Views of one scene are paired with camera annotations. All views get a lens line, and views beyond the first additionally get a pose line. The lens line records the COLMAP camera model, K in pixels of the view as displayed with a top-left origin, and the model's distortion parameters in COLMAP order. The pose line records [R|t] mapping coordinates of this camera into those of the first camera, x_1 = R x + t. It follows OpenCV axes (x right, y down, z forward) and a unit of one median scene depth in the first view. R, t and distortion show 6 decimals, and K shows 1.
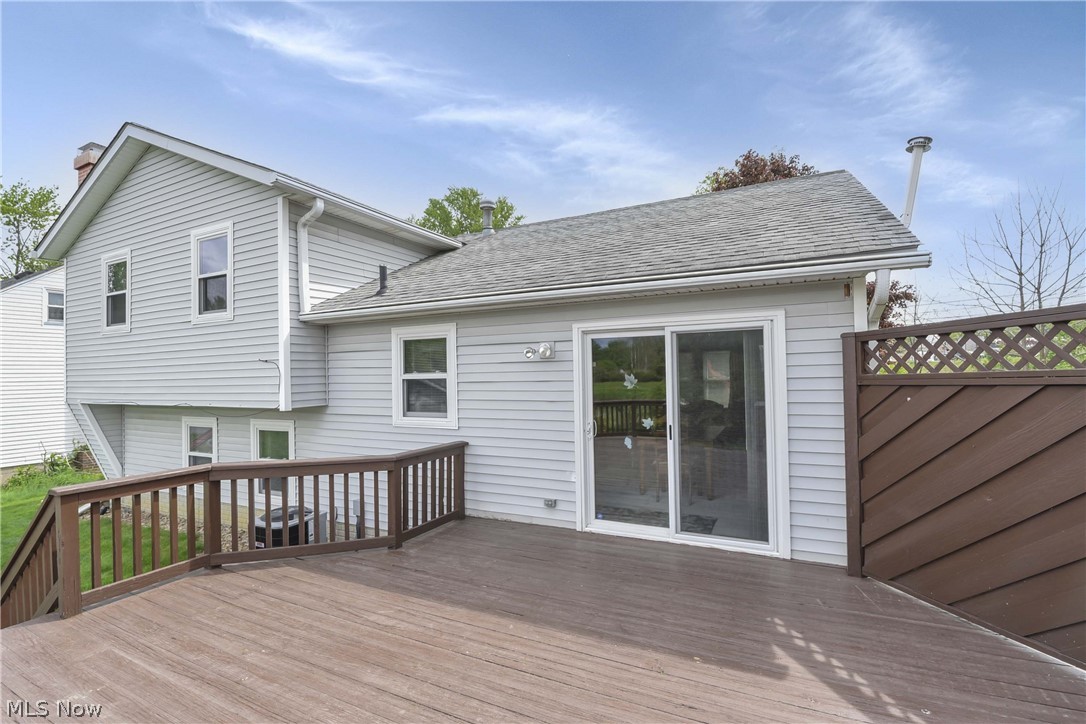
lens RADIAL K [[480.7, 0, 550.7], [0, 480.7, 370.7], [0, 0, 1]] dist [-0.009763, -0.002294]
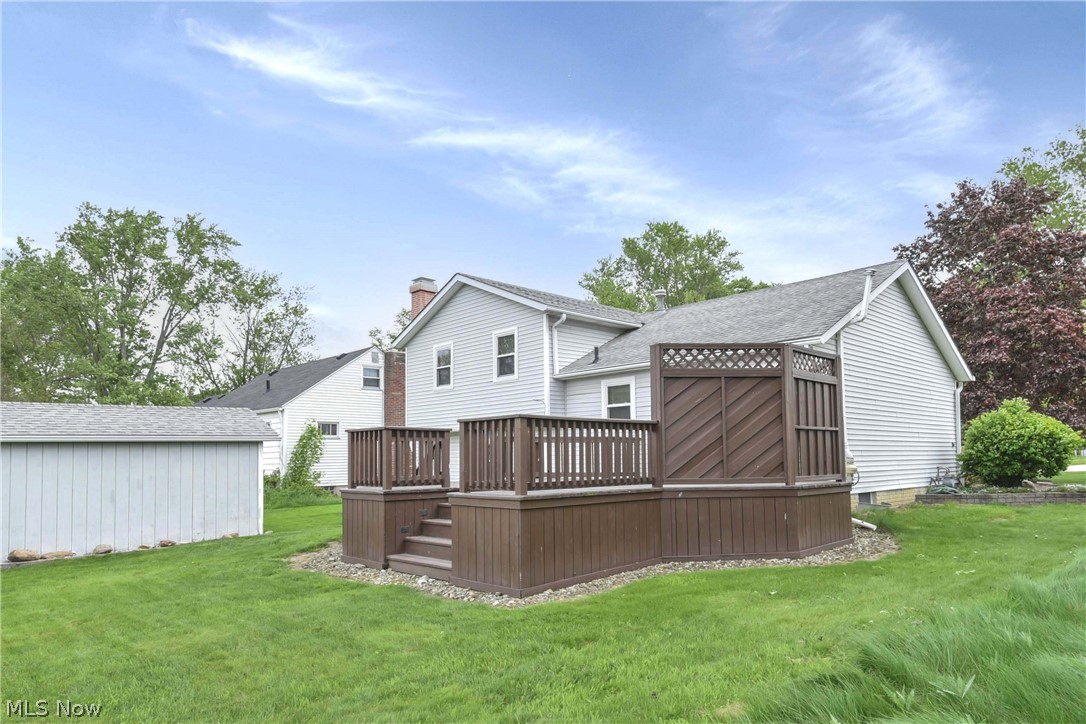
lens RADIAL K [[680.1, 0, 564.9], [0, 680.1, 416.6], [0, 0, 1]] dist [0.018163, -0.003459]
pose [[0.941701, -0.020828, -0.335805, 0.417477], [0.004078, 0.998715, -0.050509, 0.185700], [0.336426, 0.046195, 0.940576, -1.520324]]
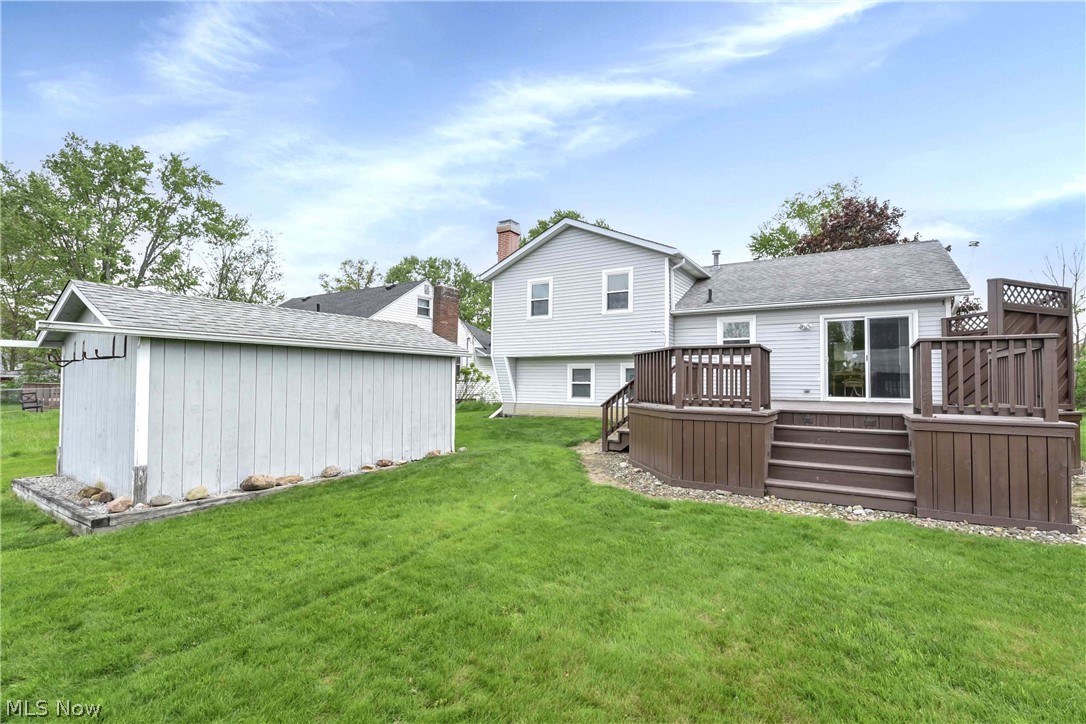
lens RADIAL K [[480.7, 0, 557.0], [0, 480.7, 369.2], [0, 0, 1]] dist [-0.009763, -0.002294]
pose [[0.995115, 0.025147, -0.095466, -0.849328], [-0.027419, 0.999369, -0.022558, 0.216817], [0.094839, 0.025066, 0.995177, -1.242543]]
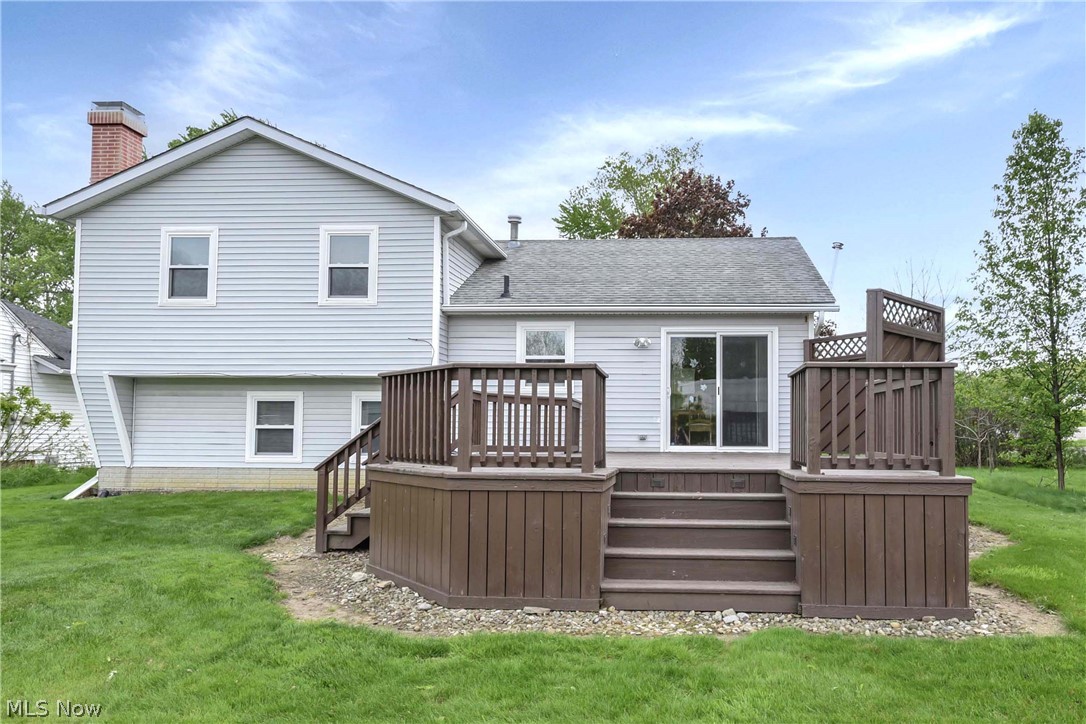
lens RADIAL K [[680.1, 0, 595.5], [0, 680.1, 399.2], [0, 0, 1]] dist [0.018163, -0.003459]
pose [[0.922535, 0.038915, 0.383945, -0.868672], [-0.023654, 0.998734, -0.044392, 0.213662], [-0.385187, 0.031871, 0.922288, -0.881908]]
